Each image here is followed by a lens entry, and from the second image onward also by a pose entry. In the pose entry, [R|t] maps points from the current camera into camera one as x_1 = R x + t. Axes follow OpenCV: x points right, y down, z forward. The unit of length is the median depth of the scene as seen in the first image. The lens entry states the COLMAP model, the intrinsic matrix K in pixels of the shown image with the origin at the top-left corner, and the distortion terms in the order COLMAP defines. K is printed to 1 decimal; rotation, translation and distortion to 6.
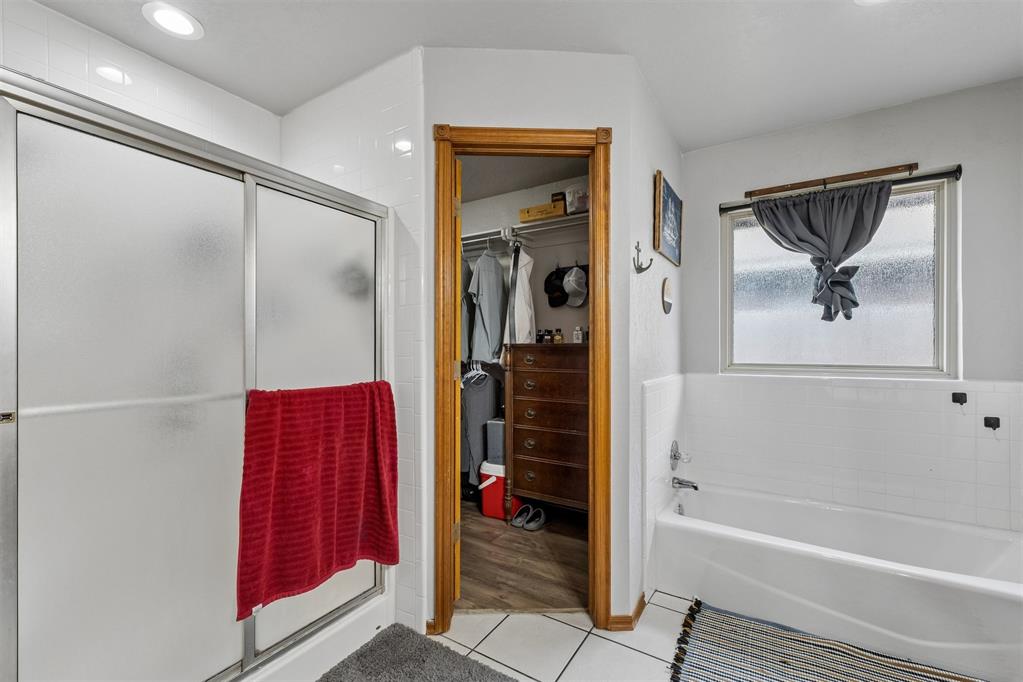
lens RADIAL K [[437.0, 0, 511.1], [0, 437.0, 348.1], [0, 0, 1]] dist [0.020597, -0.000530]
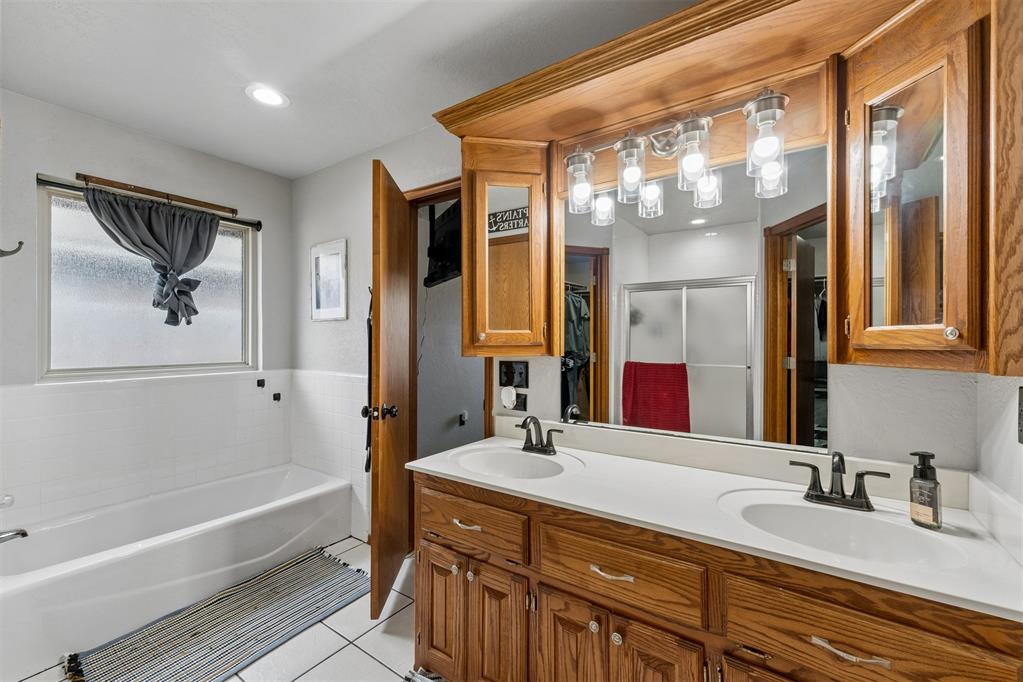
lens RADIAL K [[437.0, 0, 511.5], [0, 437.0, 338.6], [0, 0, 1]] dist [0.020597, -0.000530]
pose [[0.059435, -0.003066, 0.998227, -0.332606], [-0.006852, 0.999970, 0.003479, -0.038898], [-0.998209, -0.007046, 0.059412, 0.096797]]
